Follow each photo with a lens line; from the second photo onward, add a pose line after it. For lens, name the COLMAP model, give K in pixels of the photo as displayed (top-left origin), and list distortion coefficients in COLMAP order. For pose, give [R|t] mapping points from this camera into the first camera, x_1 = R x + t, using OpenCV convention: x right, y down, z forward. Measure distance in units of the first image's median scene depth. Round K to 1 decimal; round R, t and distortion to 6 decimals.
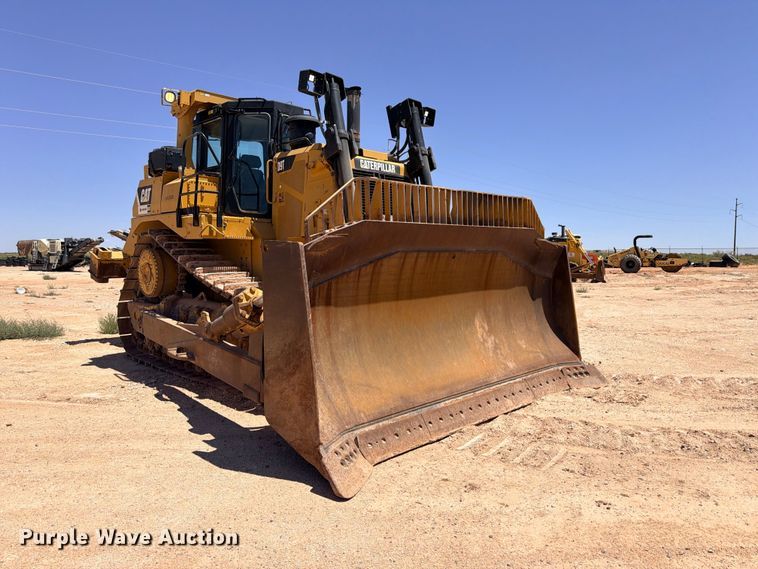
lens RADIAL K [[530.4, 0, 380.4], [0, 530.4, 284.9], [0, 0, 1]] dist [0.094737, -0.146683]
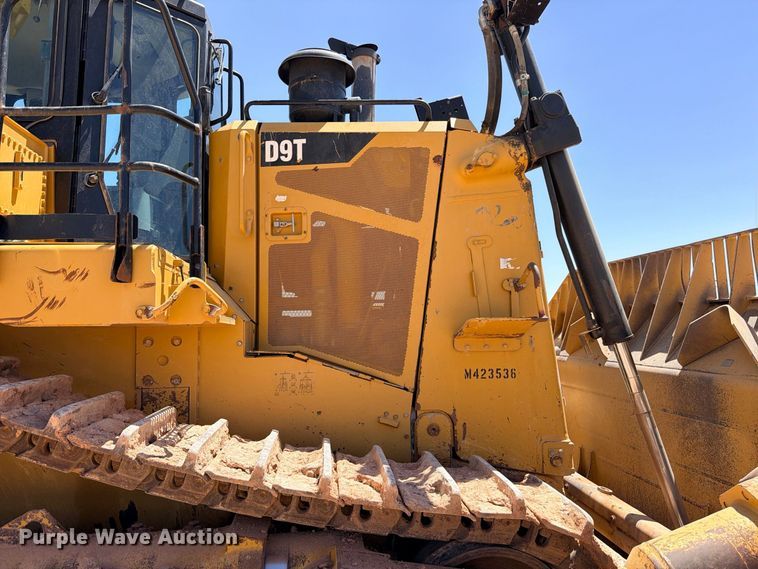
lens RADIAL K [[533.0, 0, 374.4], [0, 533.0, 290.9], [0, 0, 1]] dist [0.095029, -0.146085]
pose [[0.640387, 0.042474, 0.766877, -0.482276], [0.066211, 0.991700, -0.110216, -0.063713], [-0.765193, 0.121356, 0.632259, 0.718354]]
